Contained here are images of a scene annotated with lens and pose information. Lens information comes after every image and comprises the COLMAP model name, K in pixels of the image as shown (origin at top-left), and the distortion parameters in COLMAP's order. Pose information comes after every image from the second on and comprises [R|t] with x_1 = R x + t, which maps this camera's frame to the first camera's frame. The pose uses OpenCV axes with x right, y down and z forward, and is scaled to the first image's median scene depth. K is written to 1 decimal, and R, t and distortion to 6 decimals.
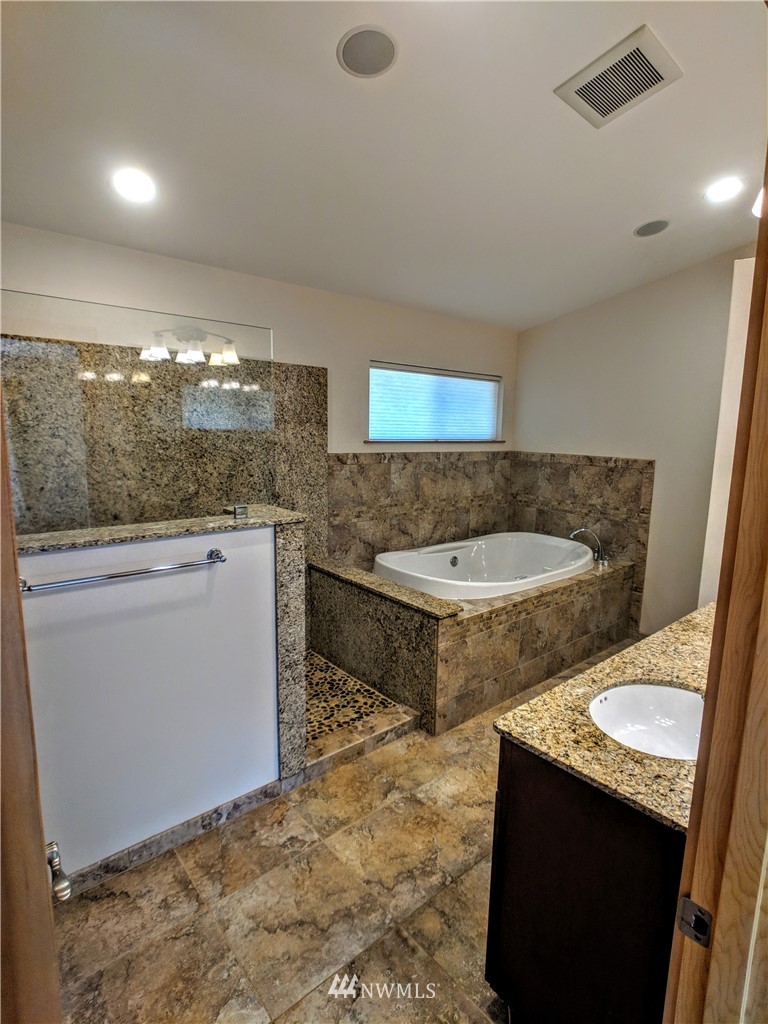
lens RADIAL K [[531.3, 0, 404.1], [0, 531.3, 507.7], [0, 0, 1]] dist [-0.004414, -0.002868]
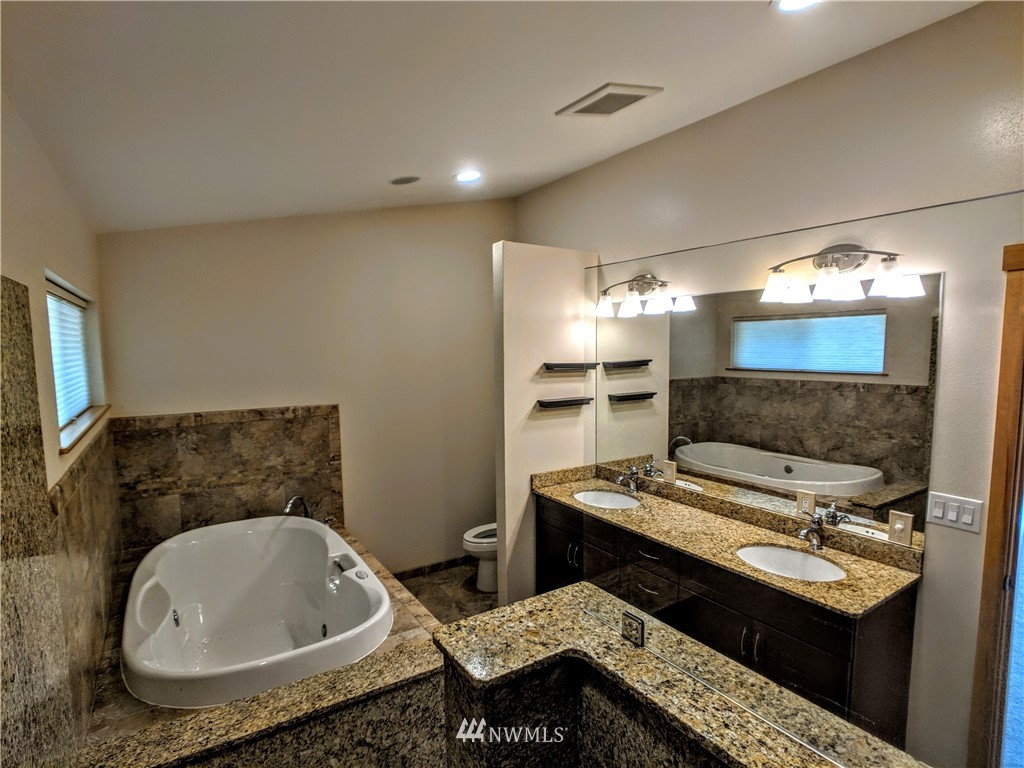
lens RADIAL K [[531.3, 0, 511.4], [0, 531.3, 384.1], [0, 0, 1]] dist [-0.004414, -0.002868]
pose [[0.141697, -0.097390, 0.985108, -0.455075], [0.158884, 0.984484, 0.074474, -0.155846], [-0.977076, 0.145965, 0.154972, 0.569493]]
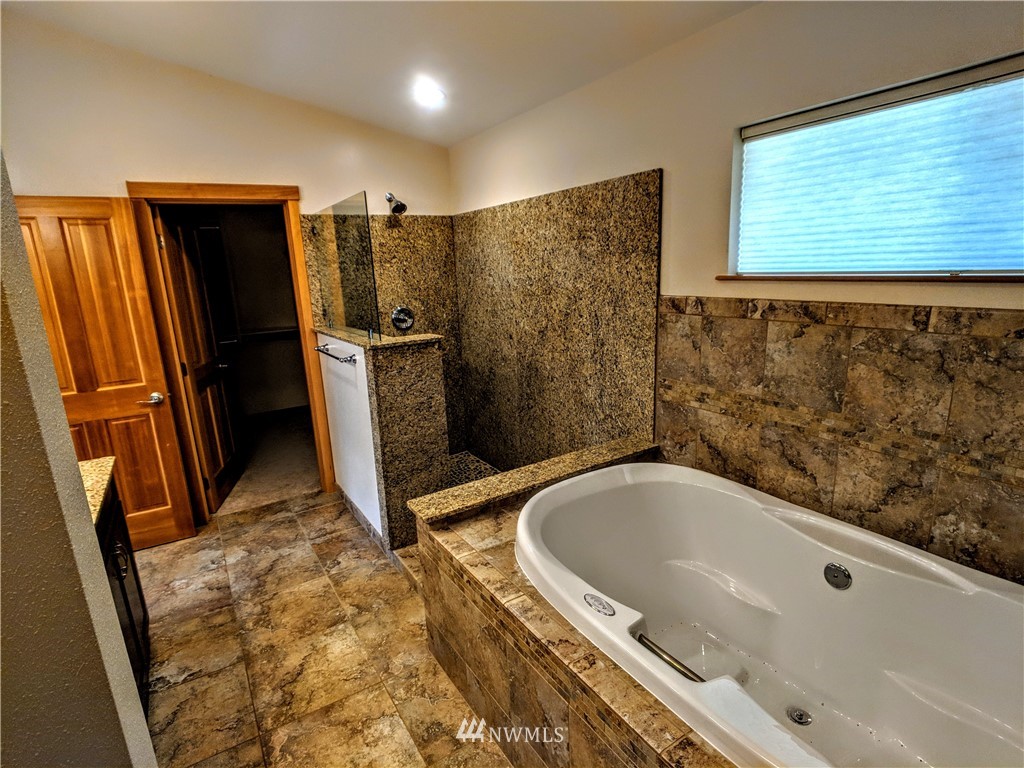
lens RADIAL K [[531.3, 0, 507.7], [0, 531.3, 388.4], [0, 0, 1]] dist [-0.004414, -0.002868]
pose [[-0.165488, 0.210157, -0.963560, 0.559439], [-0.104053, 0.967857, 0.228965, -0.118370], [0.980707, 0.138152, -0.138301, 0.883711]]
